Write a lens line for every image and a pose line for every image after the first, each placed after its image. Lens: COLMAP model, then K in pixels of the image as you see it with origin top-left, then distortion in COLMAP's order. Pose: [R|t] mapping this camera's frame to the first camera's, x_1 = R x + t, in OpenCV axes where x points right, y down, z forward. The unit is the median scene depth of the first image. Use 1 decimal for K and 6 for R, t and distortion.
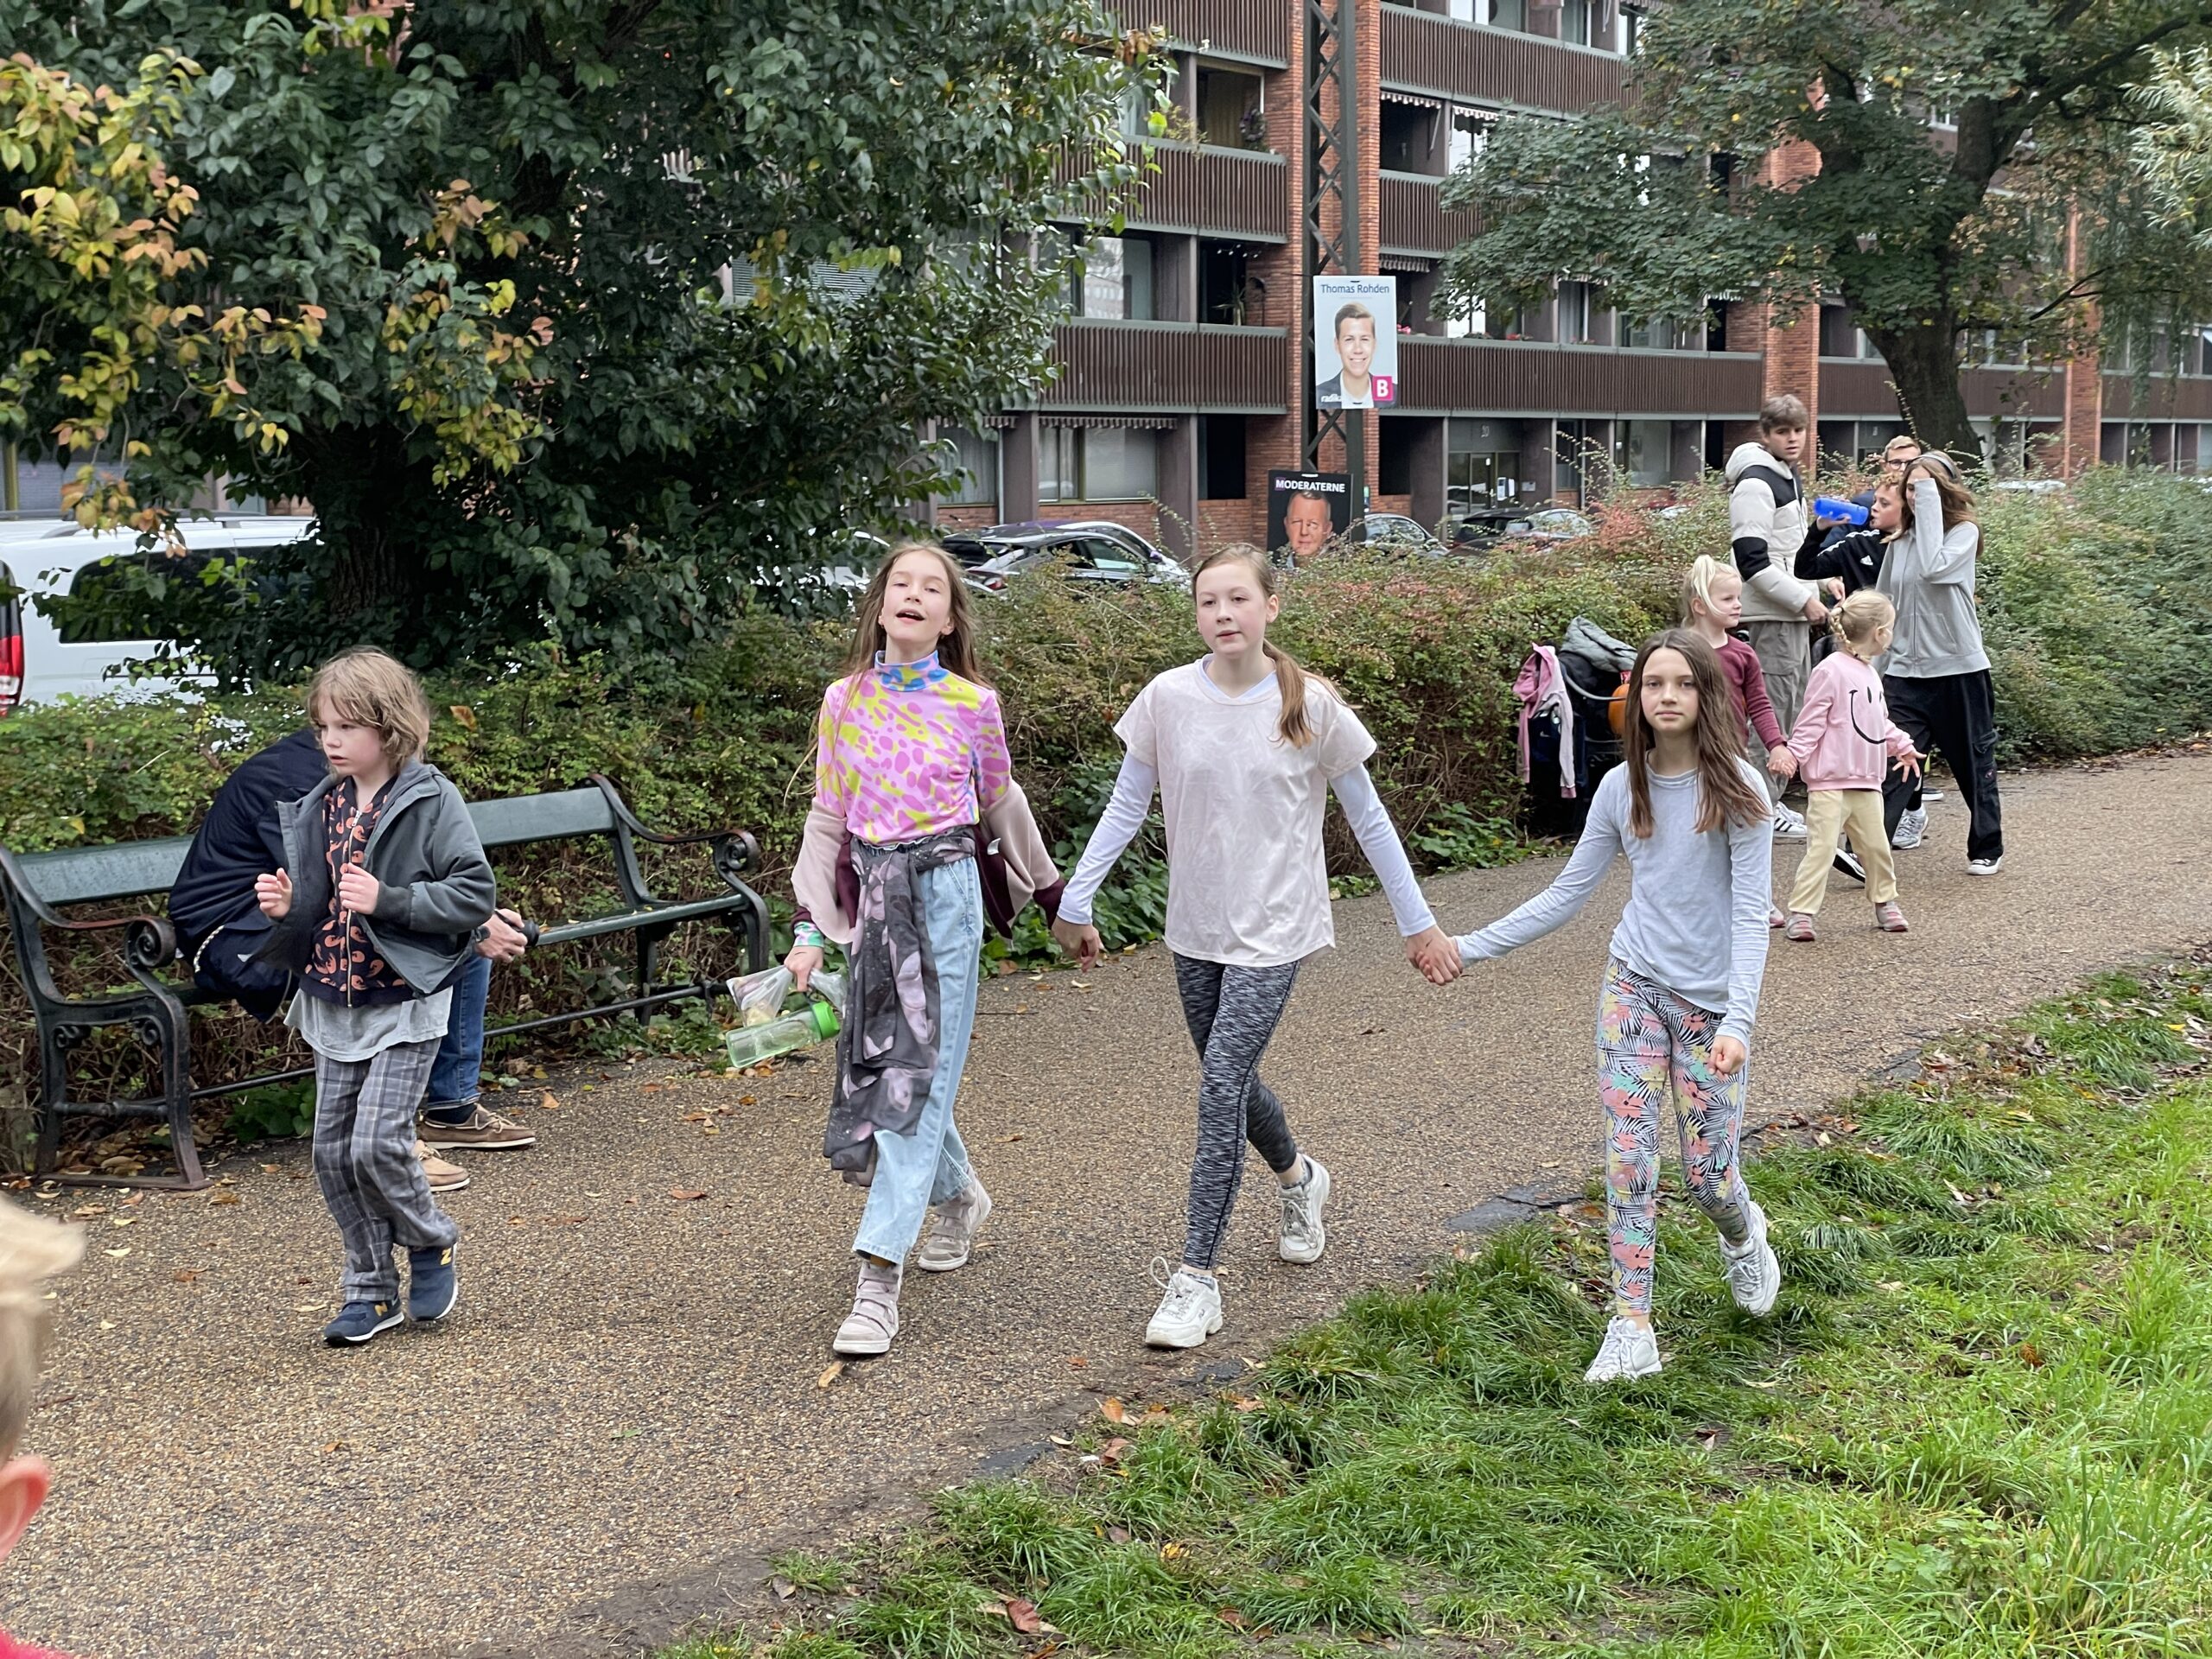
lens RADIAL K [[3268.4, 0, 1112.0], [0, 3268.4, 761.3], [0, 0, 1]] dist [0.124373, 0.000000]
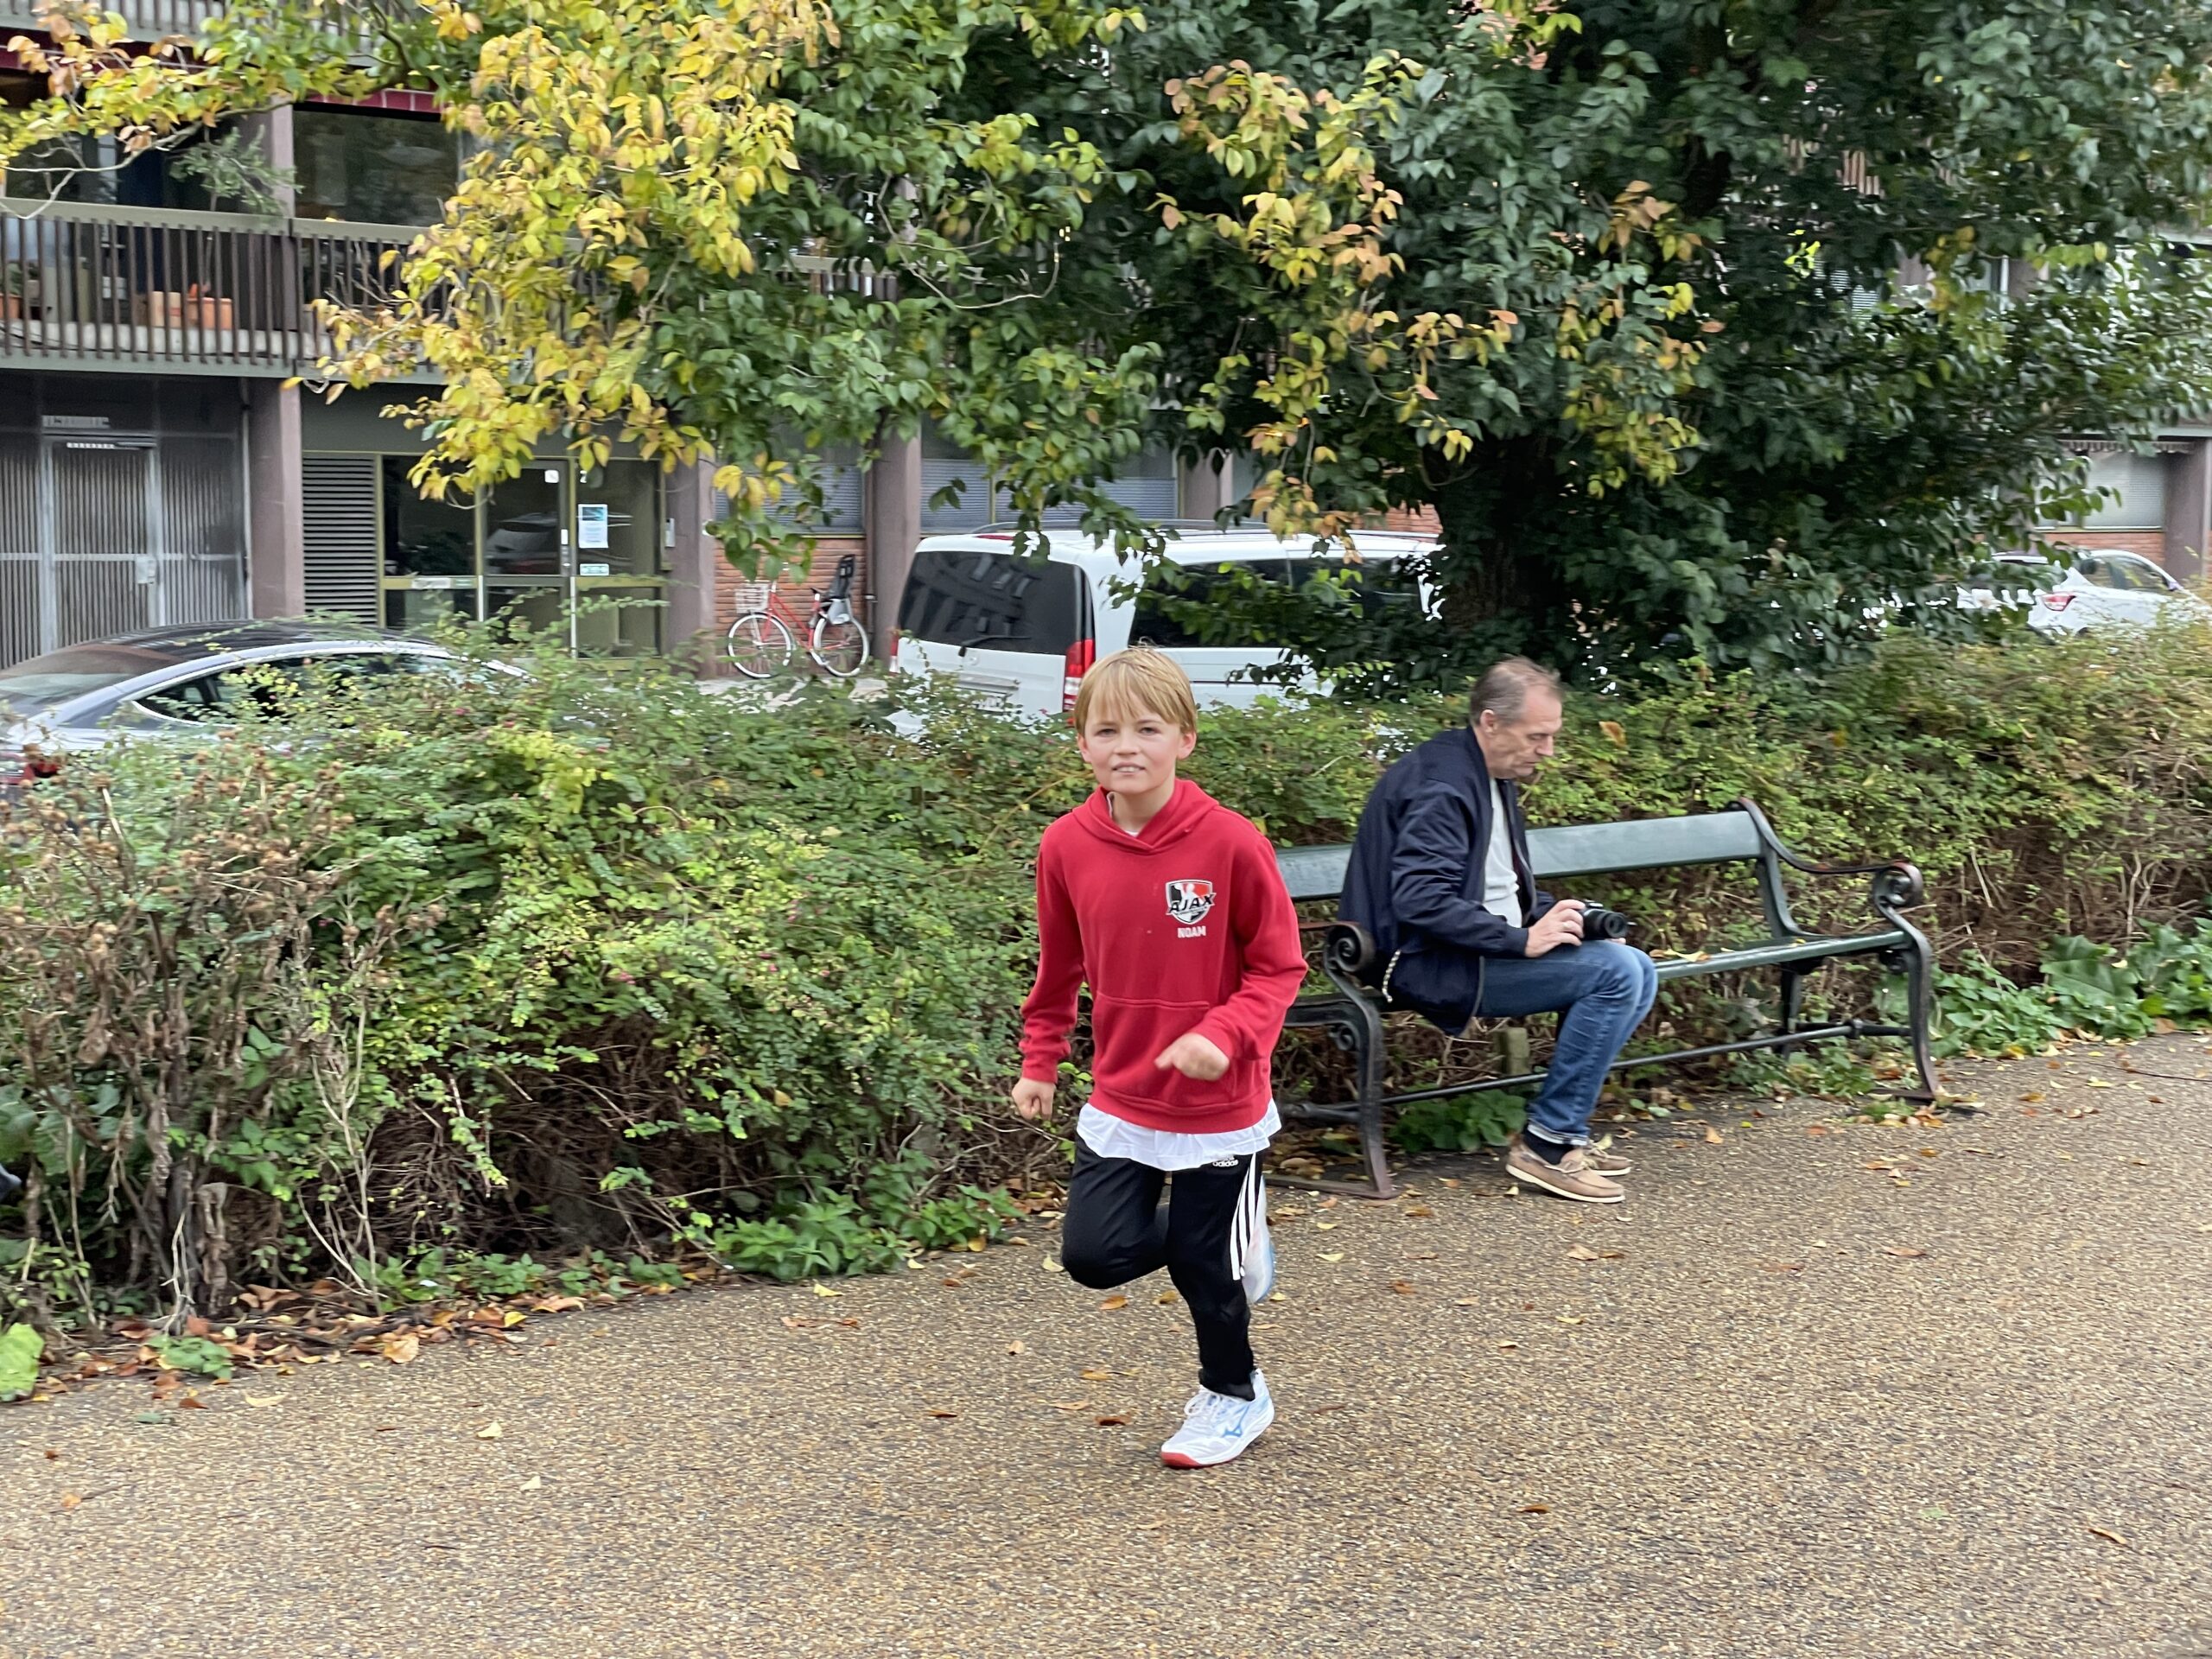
lens RADIAL K [[3268.4, 0, 1112.3], [0, 3268.4, 793.1], [0, 0, 1]] dist [0.124373, 0.000000]
pose [[0.961183, 0.042811, -0.272569, -0.078772], [-0.042222, 0.999076, 0.008026, 0.002859], [0.272661, 0.003794, 0.962103, 0.026063]]
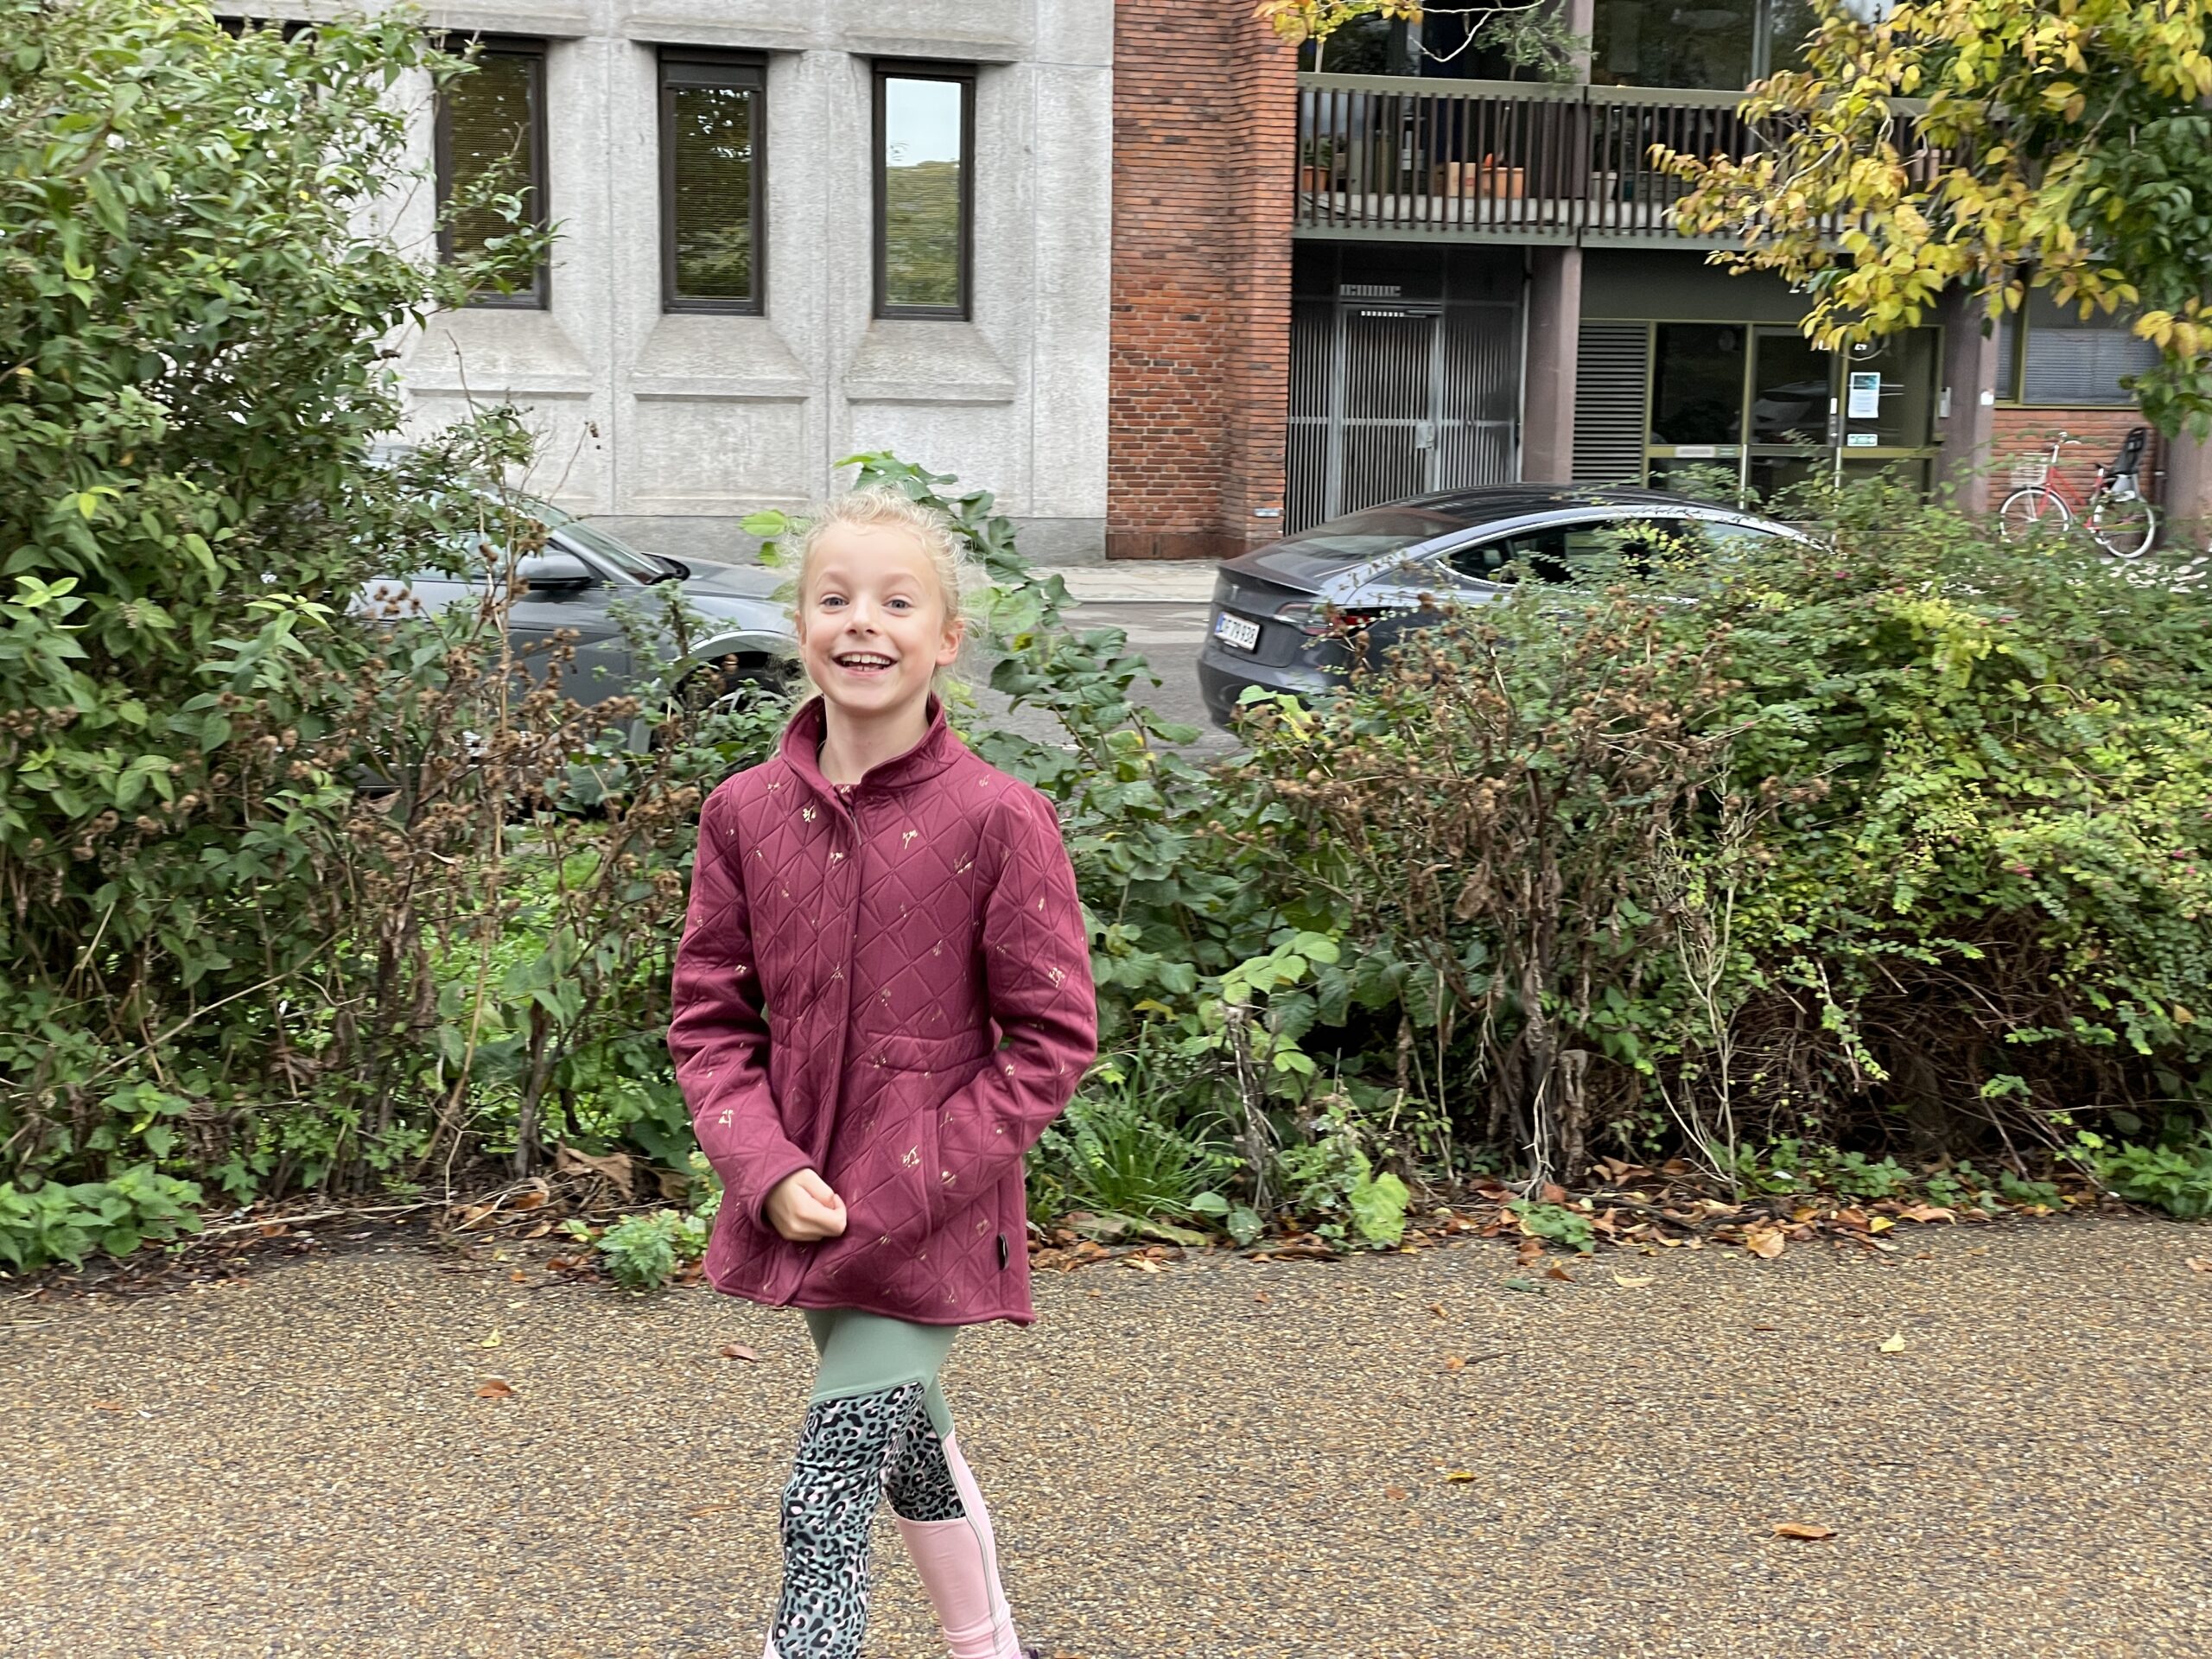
lens RADIAL K [[3268.4, 0, 1102.4], [0, 3268.4, 735.6], [0, 0, 1]] dist [0.124373, 0.000000]
pose [[0.794735, 0.095413, -0.599410, -0.126748], [-0.080534, 0.995412, 0.051671, 0.007311], [0.601589, 0.007208, 0.798773, 0.047600]]
